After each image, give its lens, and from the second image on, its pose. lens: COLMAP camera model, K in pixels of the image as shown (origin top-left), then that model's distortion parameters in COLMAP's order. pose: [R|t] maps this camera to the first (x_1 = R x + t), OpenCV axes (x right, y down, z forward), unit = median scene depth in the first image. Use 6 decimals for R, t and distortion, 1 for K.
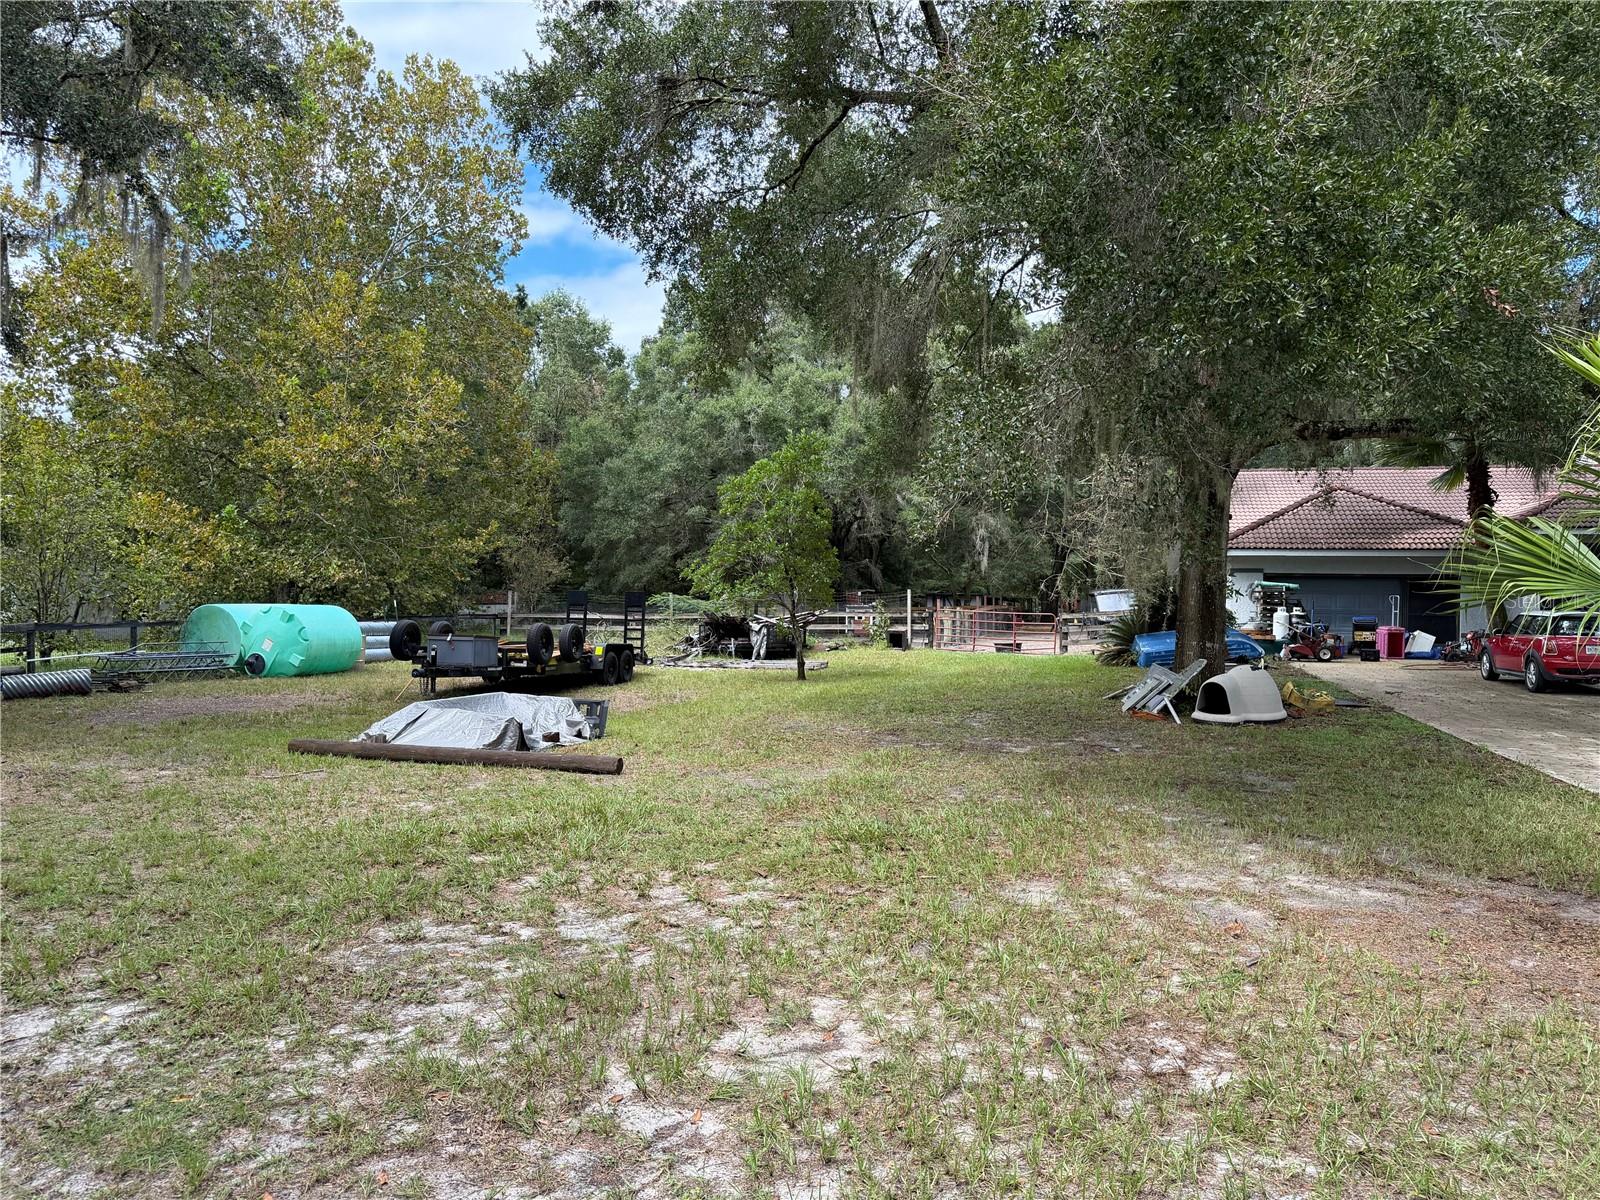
lens RADIAL K [[1127.2, 0, 808.6], [0, 1127.2, 602.2], [0, 0, 1]] dist [0.036596, -0.018914]
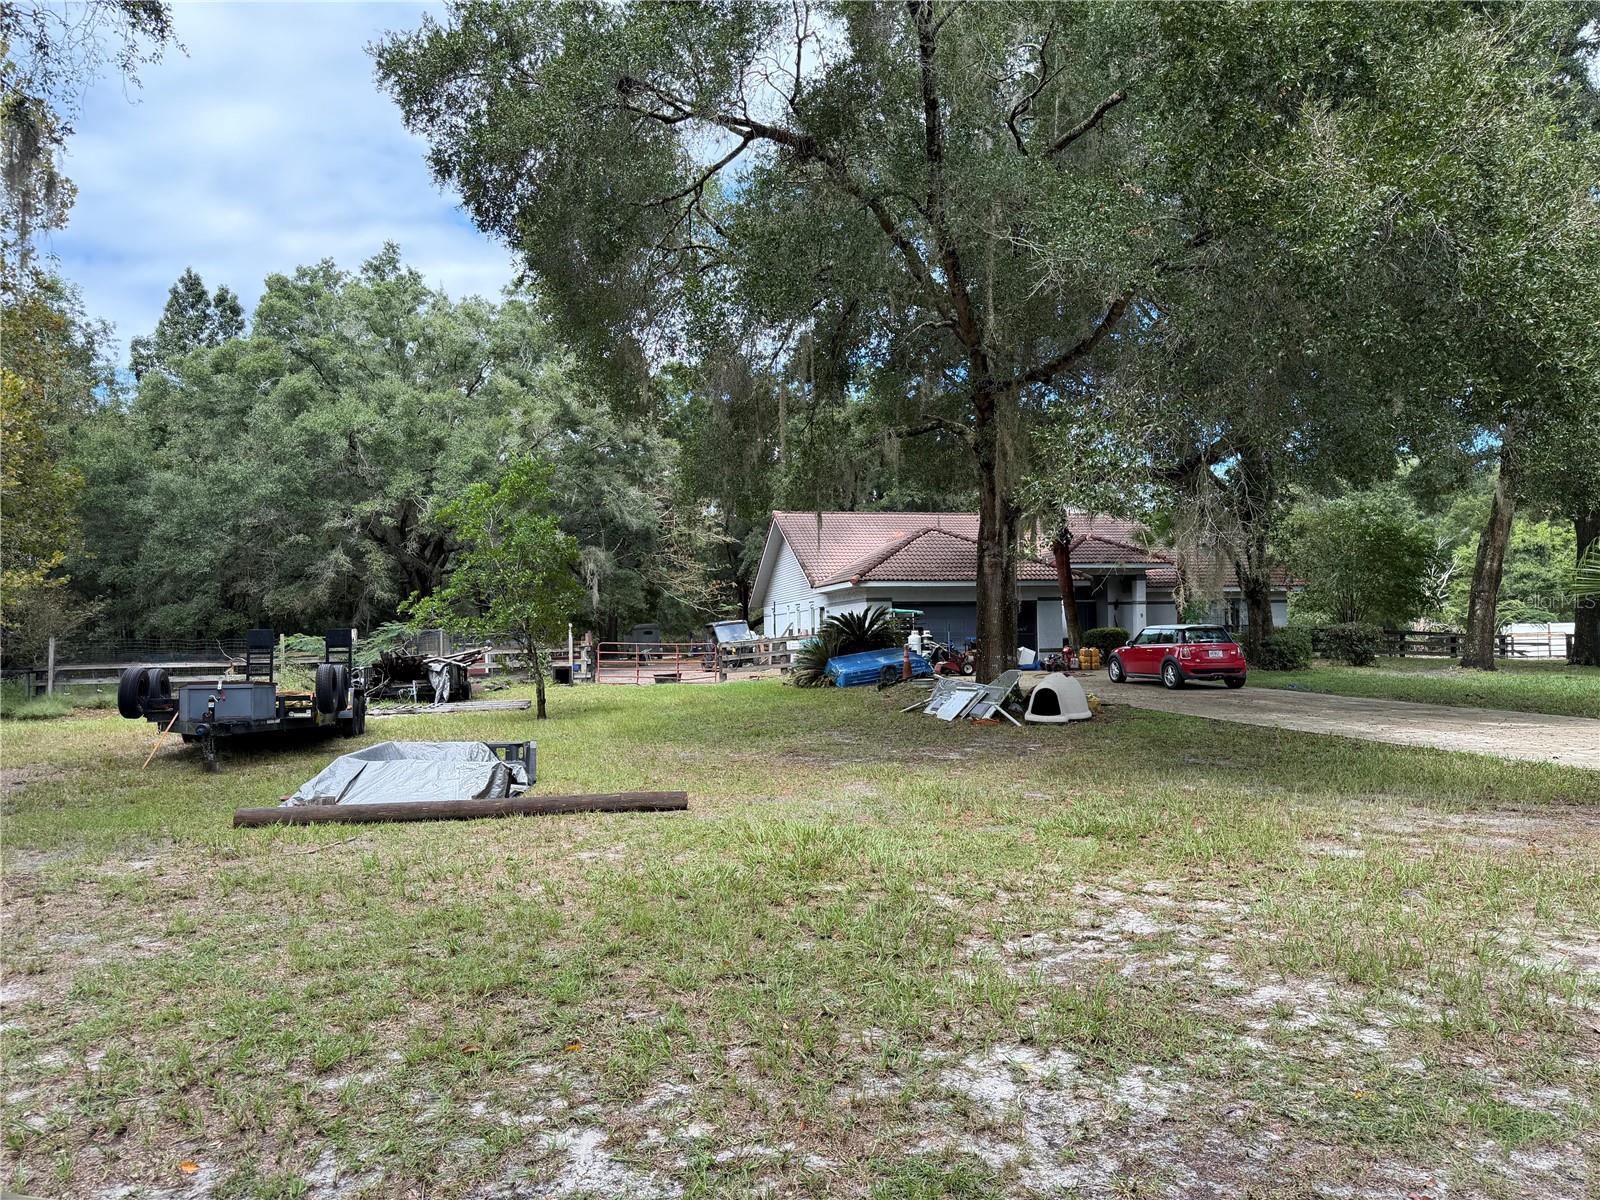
lens RADIAL K [[1127.2, 0, 810.9], [0, 1127.2, 592.7], [0, 0, 1]] dist [0.036596, -0.018914]
pose [[0.882233, -0.008885, 0.470730, -0.237982], [0.029621, 0.998889, -0.036661, 0.005296], [-0.469881, 0.046287, 0.881515, 0.057995]]
